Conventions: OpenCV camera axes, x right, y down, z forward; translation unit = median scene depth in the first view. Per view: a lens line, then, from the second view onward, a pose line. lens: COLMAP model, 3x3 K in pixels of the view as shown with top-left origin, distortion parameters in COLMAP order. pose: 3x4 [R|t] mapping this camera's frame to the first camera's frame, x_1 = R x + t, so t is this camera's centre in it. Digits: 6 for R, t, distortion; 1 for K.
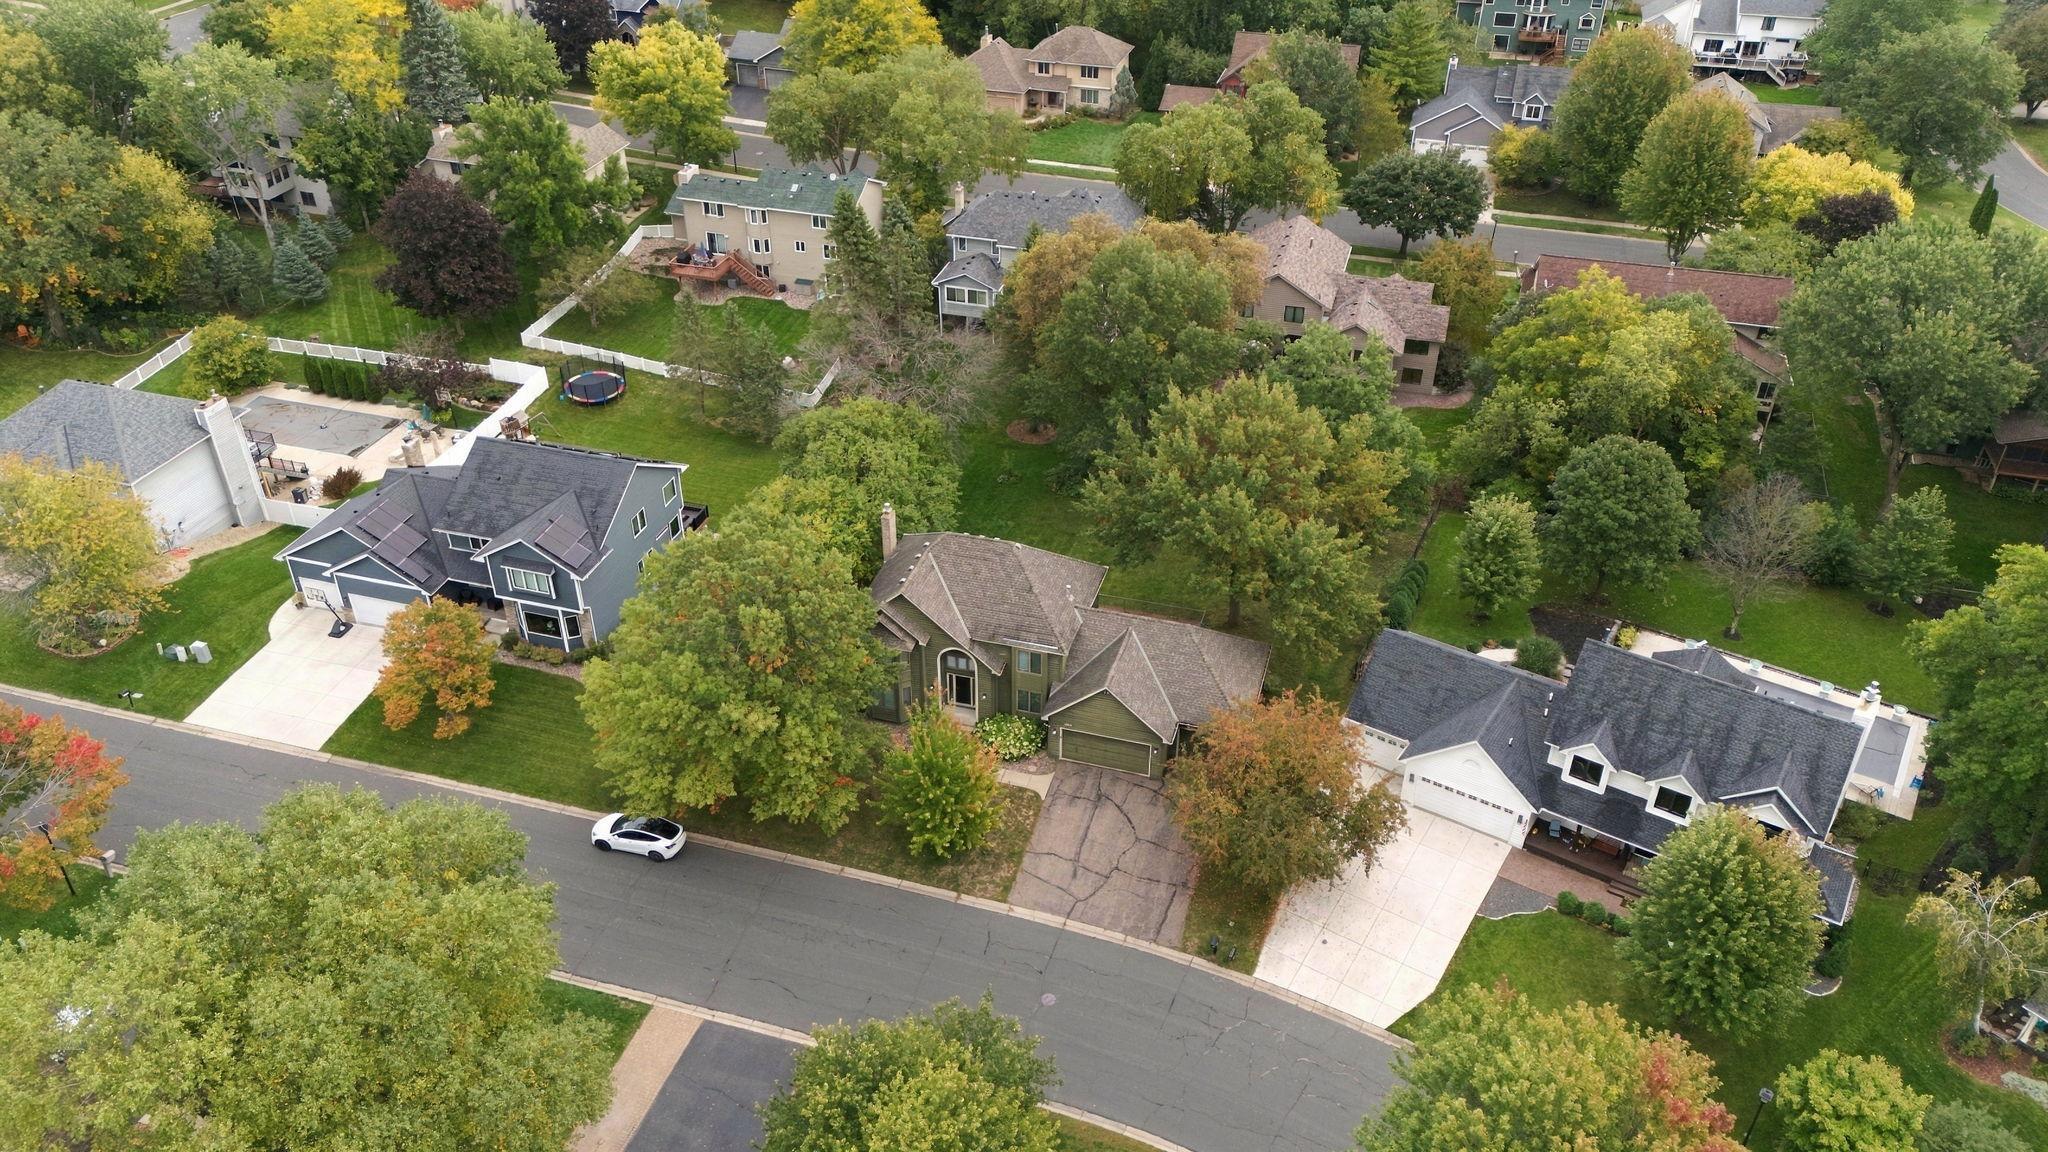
lens RADIAL K [[1491.8, 0, 1024.0], [0, 1491.8, 576.0], [0, 0, 1]] dist [0.077281, -0.070996]
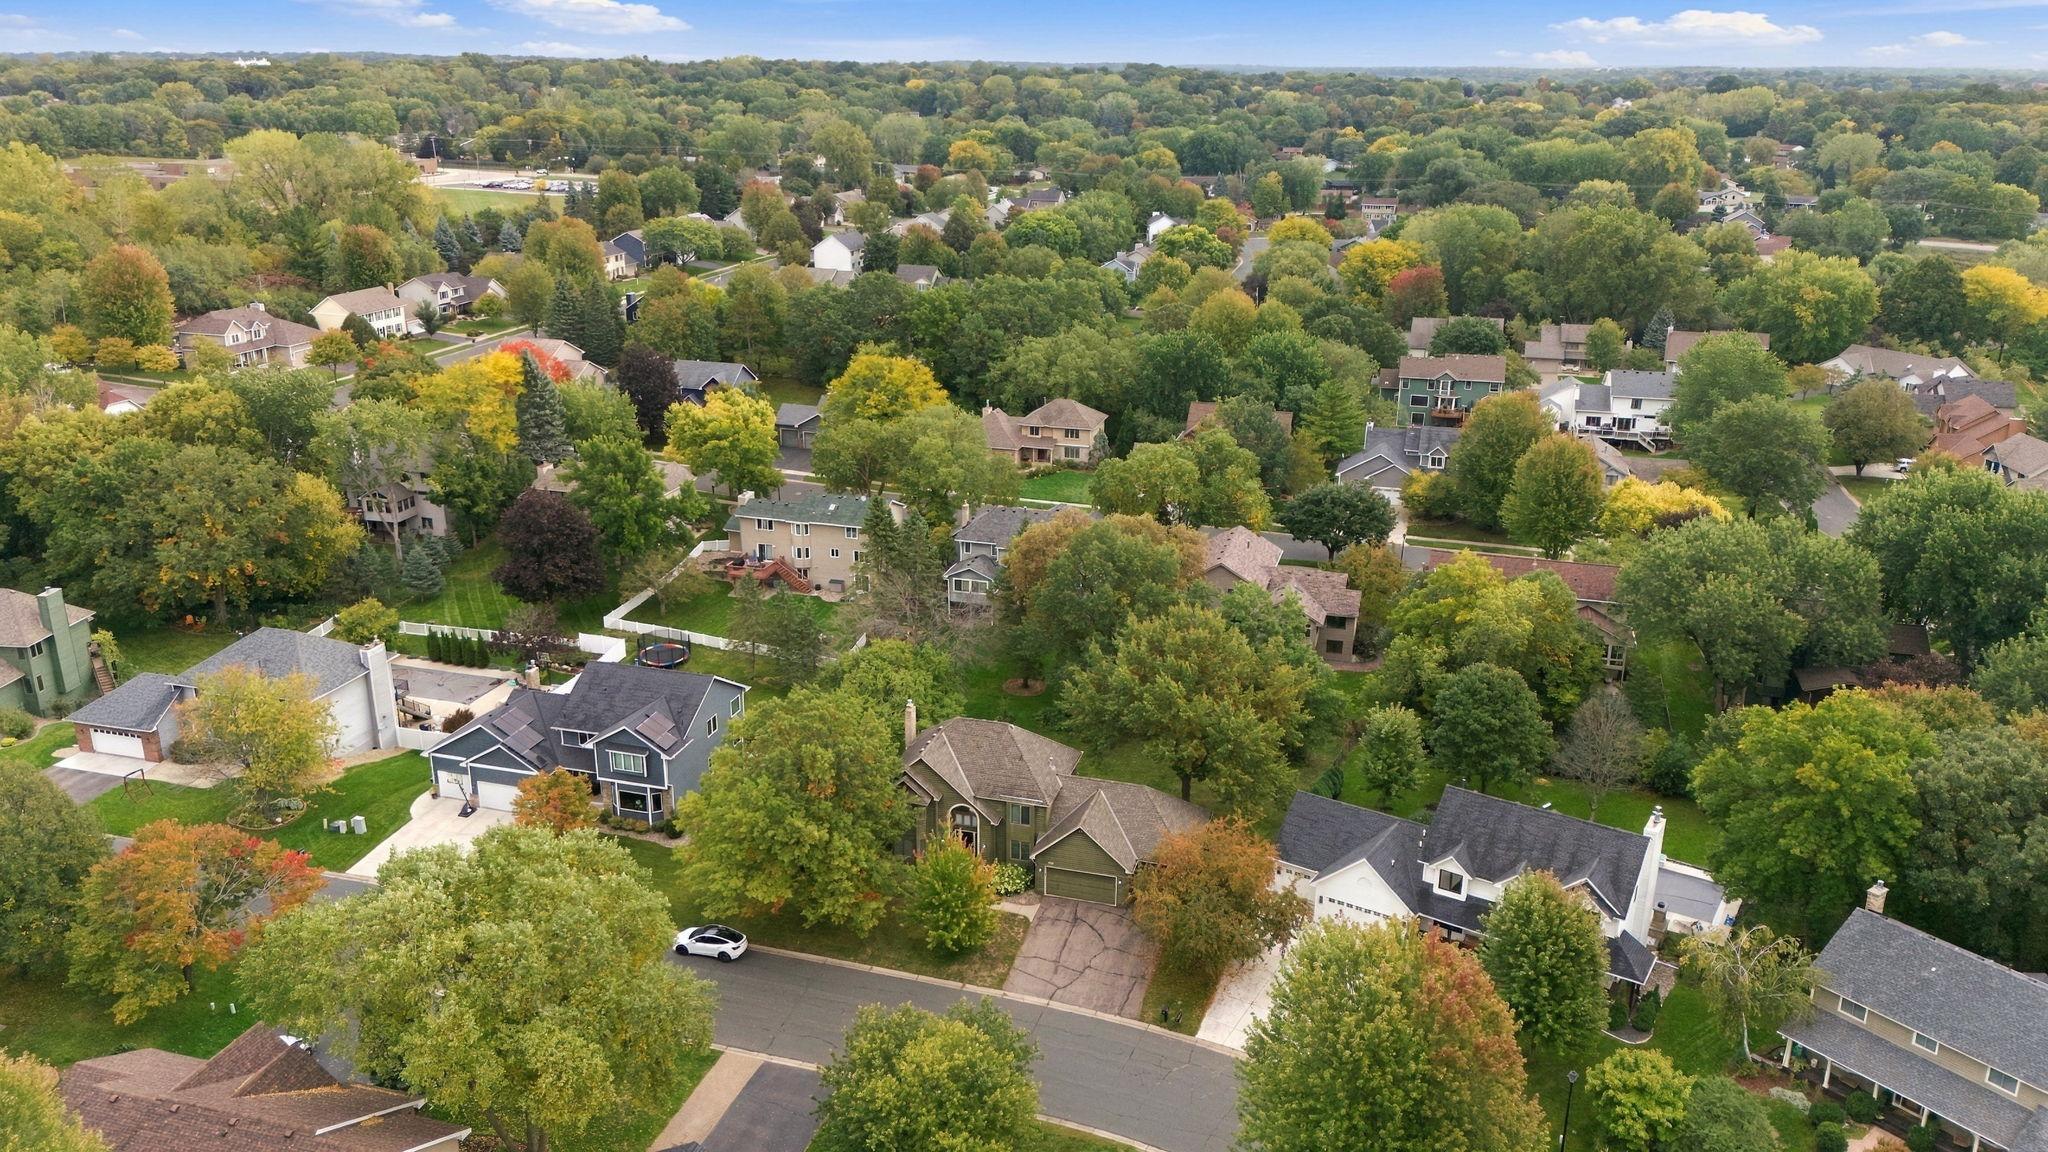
lens RADIAL K [[1436.0, 0, 1024.0], [0, 1436.0, 576.0], [0, 0, 1]] dist [0.123424, -0.212841]
pose [[0.999993, 0.001420, 0.003468, 0.001475], [-0.000510, 0.968388, -0.249446, 0.113471], [-0.003713, 0.249443, 0.968382, -0.165065]]
